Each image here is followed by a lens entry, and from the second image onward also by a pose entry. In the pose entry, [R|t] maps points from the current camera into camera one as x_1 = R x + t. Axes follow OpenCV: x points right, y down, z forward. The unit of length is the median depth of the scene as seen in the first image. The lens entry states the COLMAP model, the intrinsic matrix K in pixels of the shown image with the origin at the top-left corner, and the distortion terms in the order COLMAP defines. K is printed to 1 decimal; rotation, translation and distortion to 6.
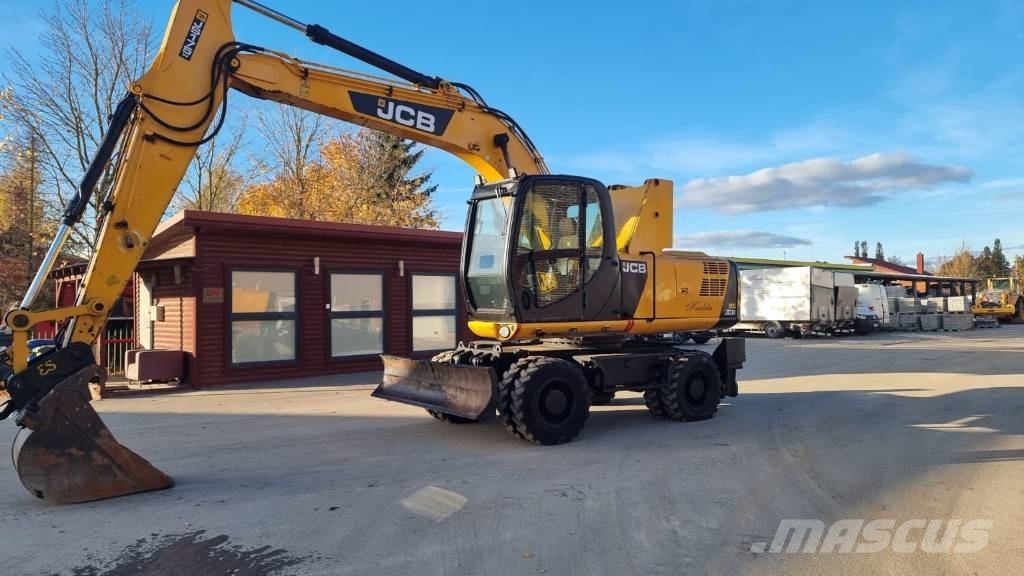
lens RADIAL K [[711.2, 0, 522.4], [0, 711.2, 287.5], [0, 0, 1]] dist [0.087584, -0.065926]
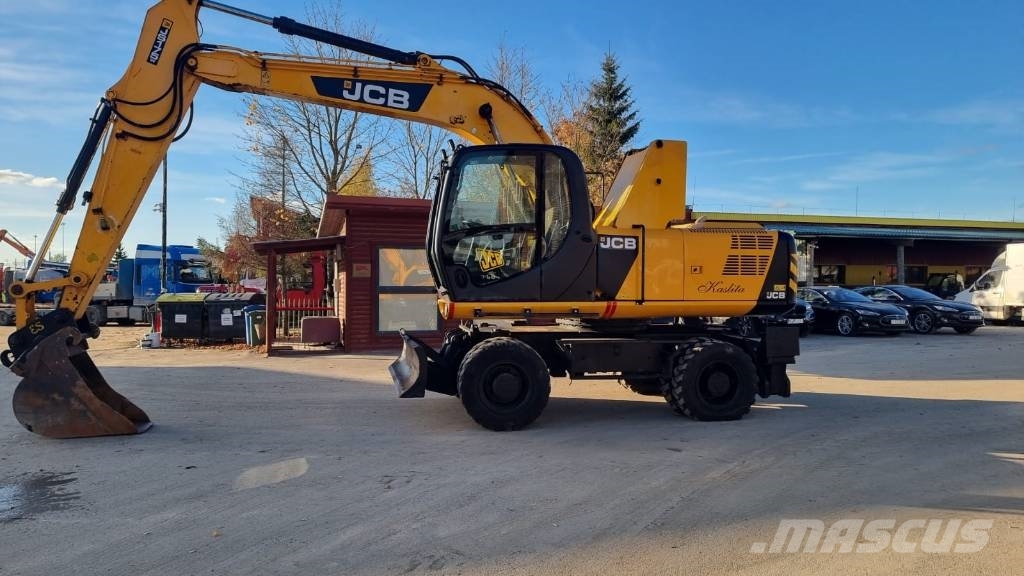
lens RADIAL K [[711.2, 0, 522.4], [0, 711.2, 287.5], [0, 0, 1]] dist [0.087584, -0.065926]
pose [[0.913214, 0.016636, -0.407141, 0.412316], [-0.002665, 0.999389, 0.034860, -0.002975], [0.407472, -0.030749, 0.912700, 0.138392]]
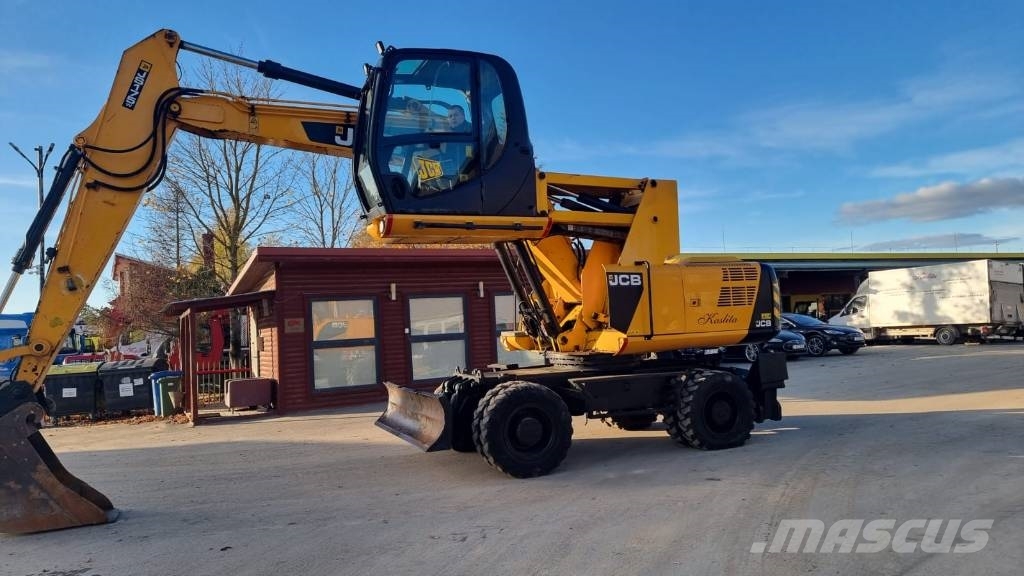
lens RADIAL K [[711.2, 0, 522.4], [0, 711.2, 287.5], [0, 0, 1]] dist [0.087584, -0.065926]
pose [[0.969403, -0.054337, -0.239385, 0.247889], [0.049418, 0.998426, -0.026508, -0.000679], [0.240448, 0.013867, 0.970563, 0.091413]]
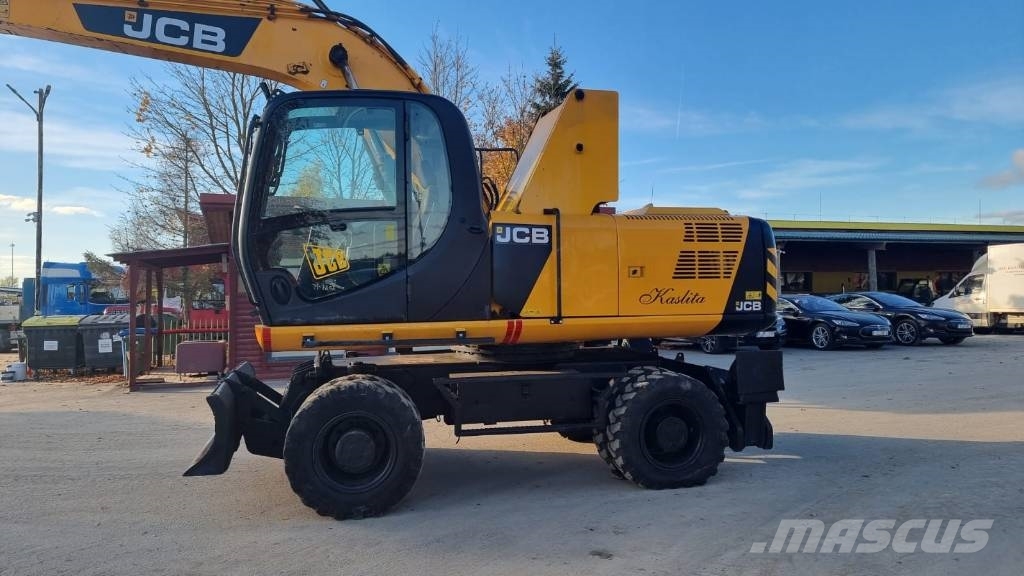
lens RADIAL K [[719.8, 0, 496.8], [0, 719.8, 273.8], [0, 0, 1]] dist [0.080851, -0.070457]
pose [[0.920288, -0.014873, -0.390959, 0.381616], [0.014948, 0.999884, -0.002852, 0.007355], [0.390956, -0.003220, 0.920404, 0.418331]]
